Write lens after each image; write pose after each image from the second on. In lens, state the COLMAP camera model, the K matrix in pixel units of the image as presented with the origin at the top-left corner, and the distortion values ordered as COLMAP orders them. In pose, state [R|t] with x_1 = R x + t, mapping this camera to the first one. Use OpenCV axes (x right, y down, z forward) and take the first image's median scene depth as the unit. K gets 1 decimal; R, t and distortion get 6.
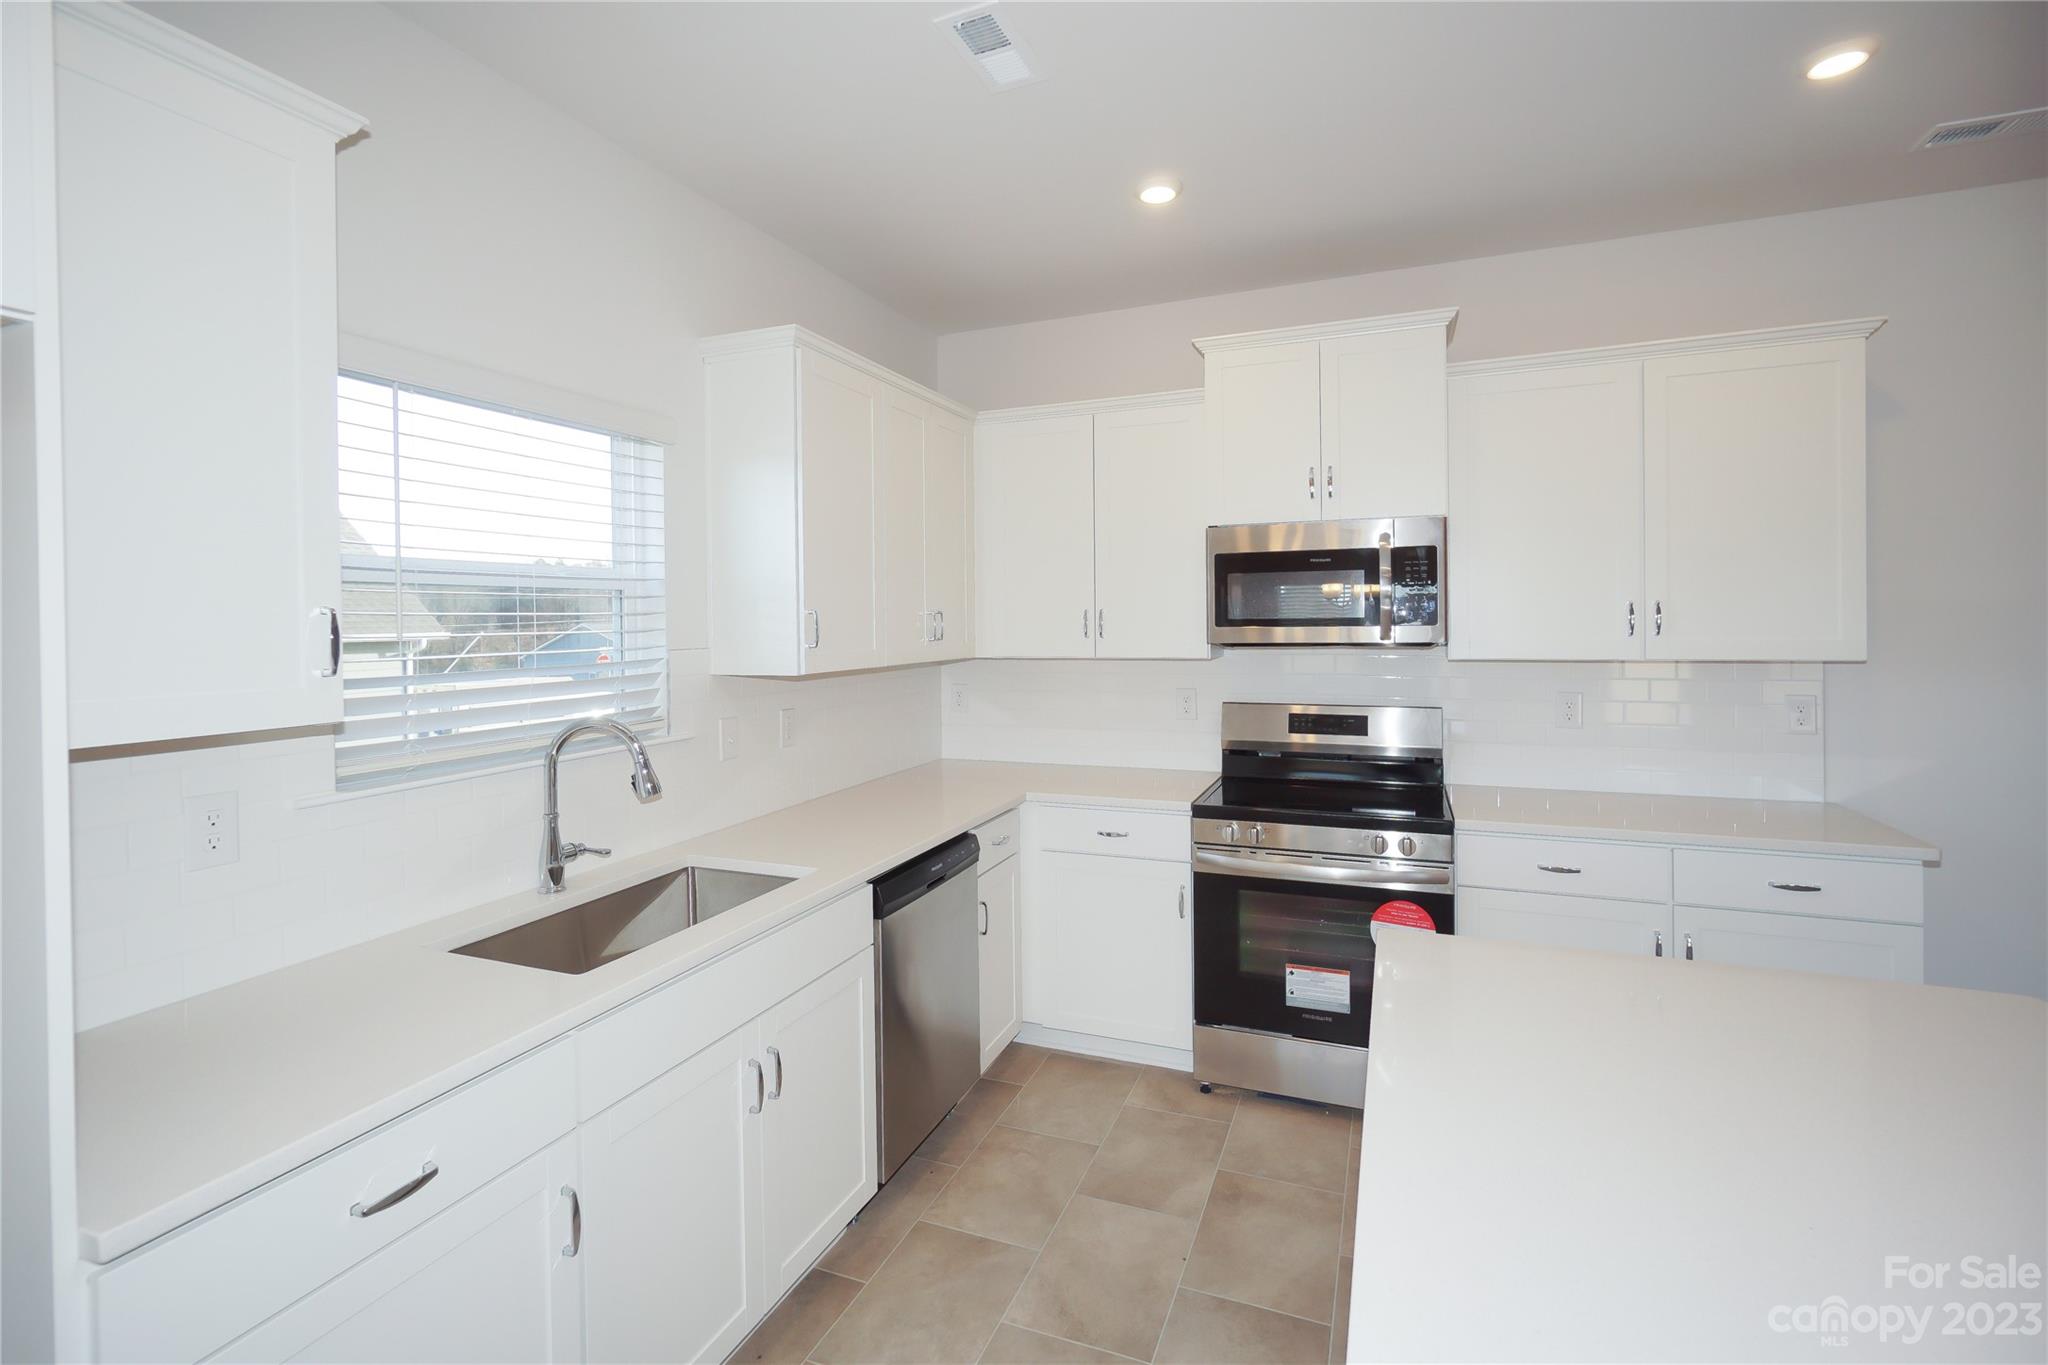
lens RADIAL K [[962.9, 0, 1013.4], [0, 962.9, 626.0], [0, 0, 1]] dist [0.000365, 0.000150]
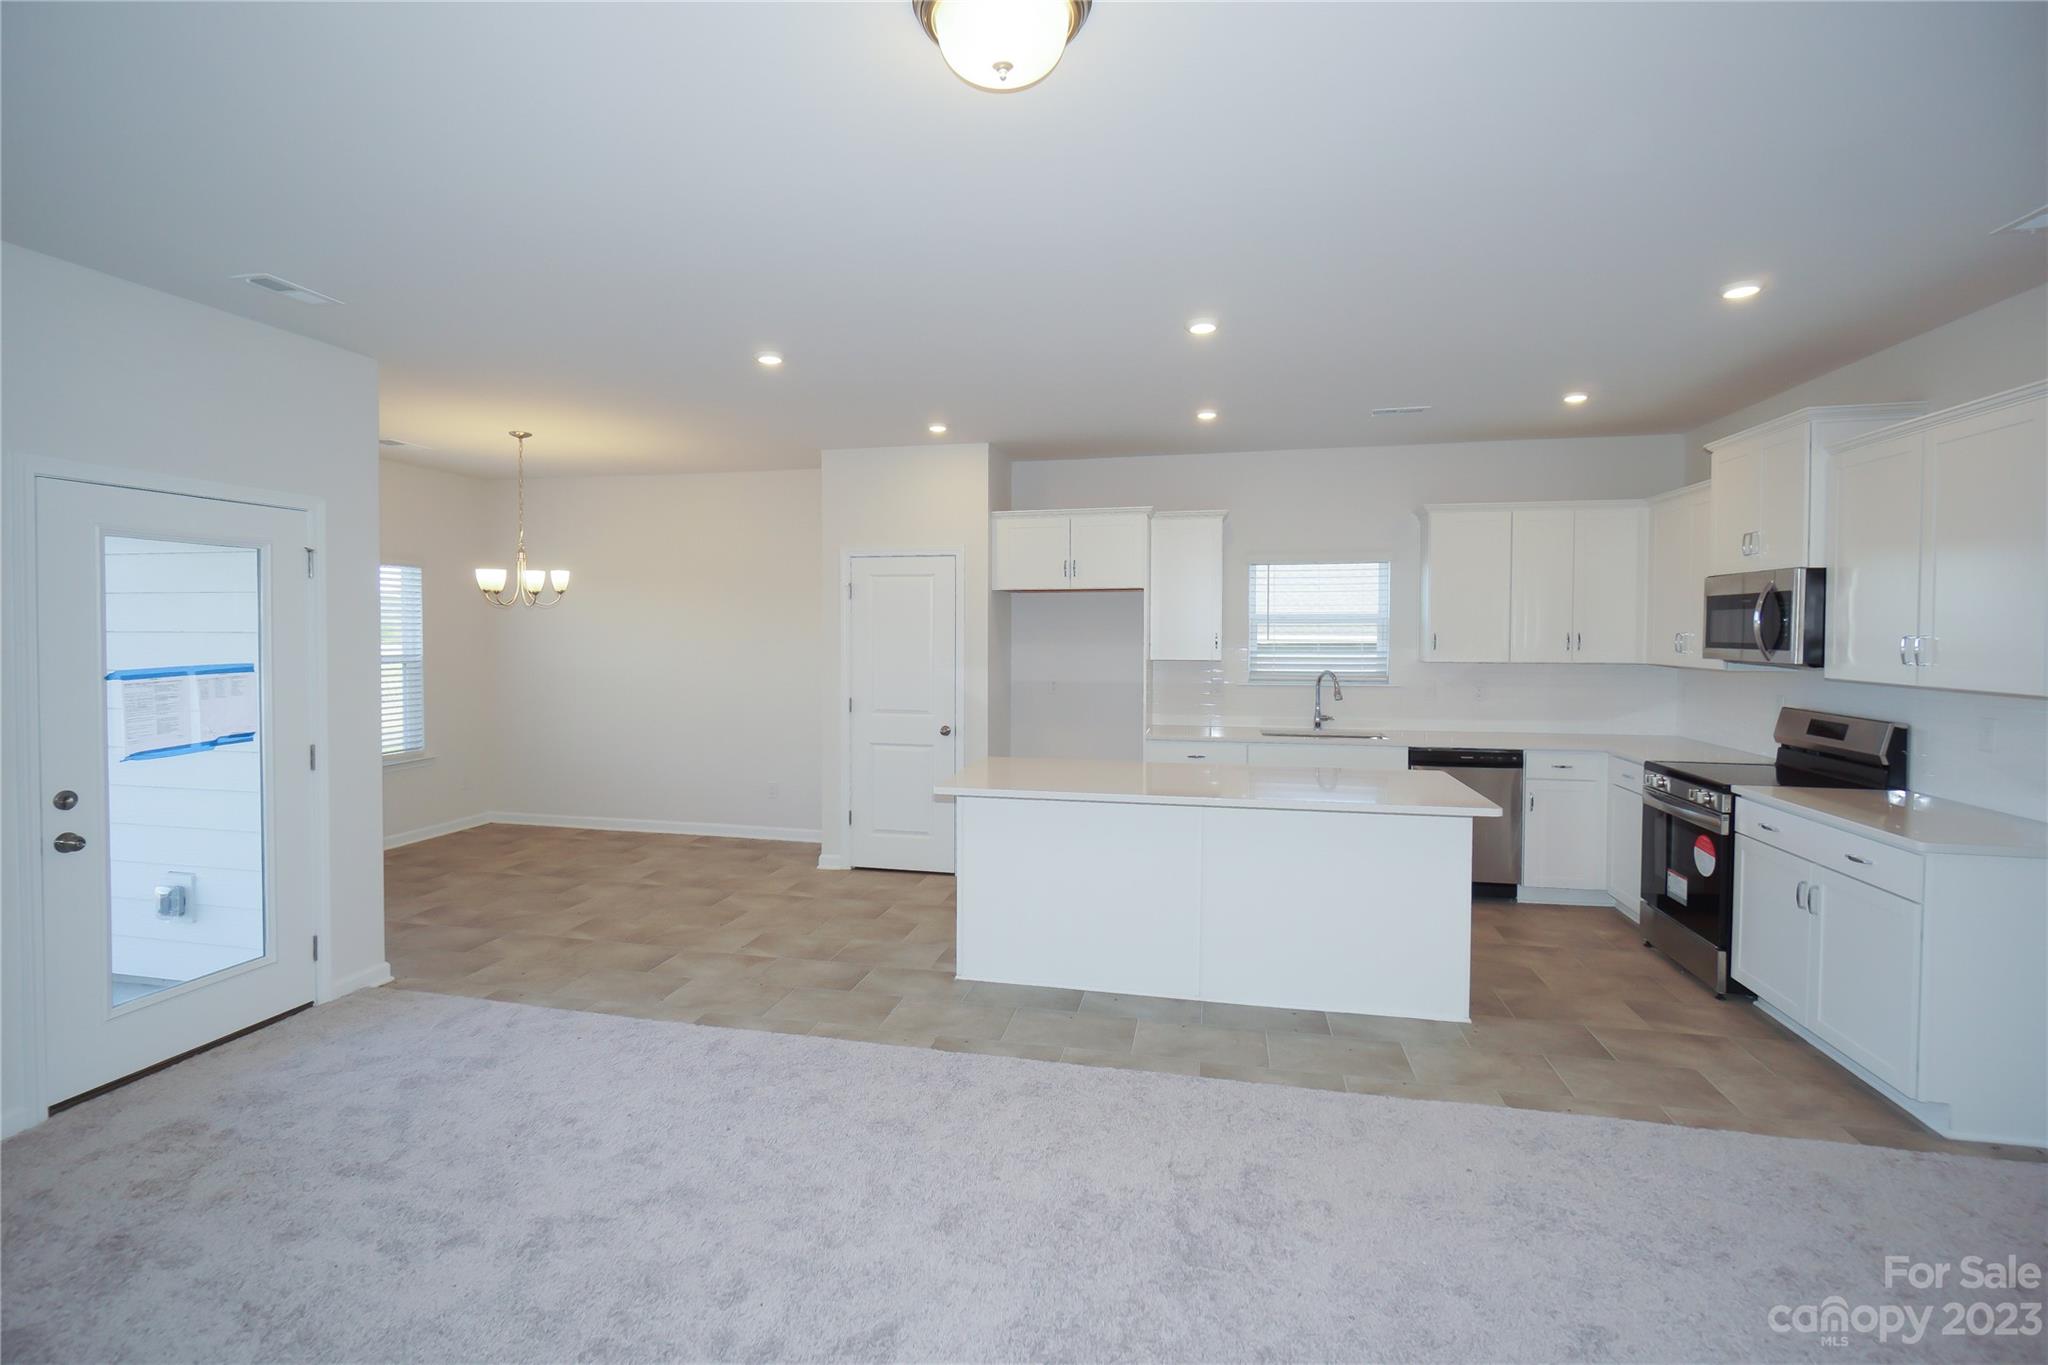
lens RADIAL K [[960.3, 0, 992.3], [0, 960.3, 633.5], [0, 0, 1]] dist [-0.003228, -0.000092]
pose [[0.171233, 0.020021, -0.985027, 1.747138], [-0.012322, 0.999759, 0.018179, -0.040491], [0.985154, 0.009025, 0.171438, -0.353346]]
